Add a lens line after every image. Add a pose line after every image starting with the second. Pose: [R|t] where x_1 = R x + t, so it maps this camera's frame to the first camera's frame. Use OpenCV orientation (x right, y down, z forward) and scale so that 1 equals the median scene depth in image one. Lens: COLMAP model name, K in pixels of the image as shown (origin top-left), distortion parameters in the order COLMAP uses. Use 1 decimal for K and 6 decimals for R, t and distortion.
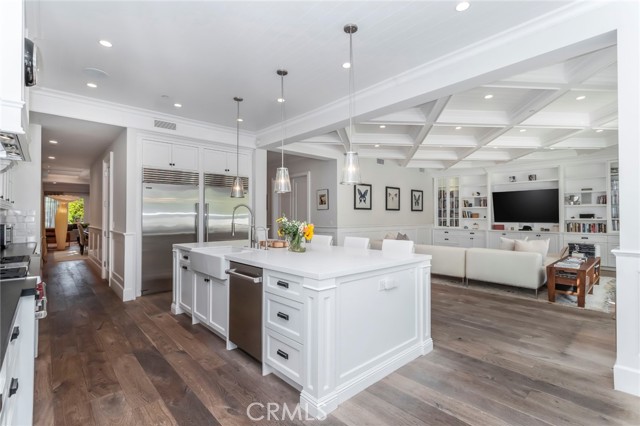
lens RADIAL K [[300.1, 0, 319.7], [0, 300.1, 211.5], [0, 0, 1]] dist [0.005776, 0.000512]
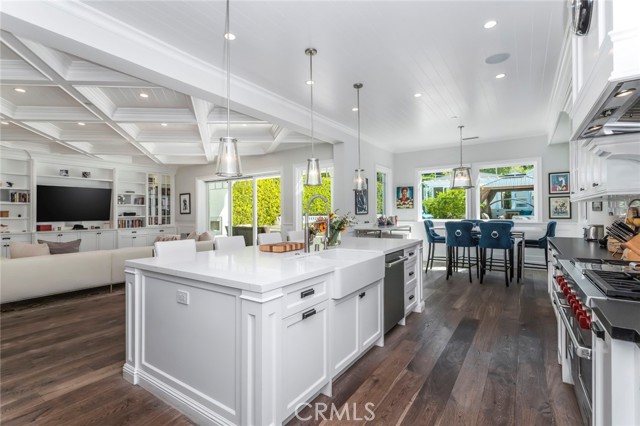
lens RADIAL K [[300.1, 0, 319.3], [0, 300.1, 214.5], [0, 0, 1]] dist [0.005776, 0.000512]
pose [[-0.233128, -0.001693, 0.972444, -0.438372], [-0.009365, 0.999956, -0.000505, 0.009537], [-0.972401, -0.009224, -0.233134, 0.516874]]
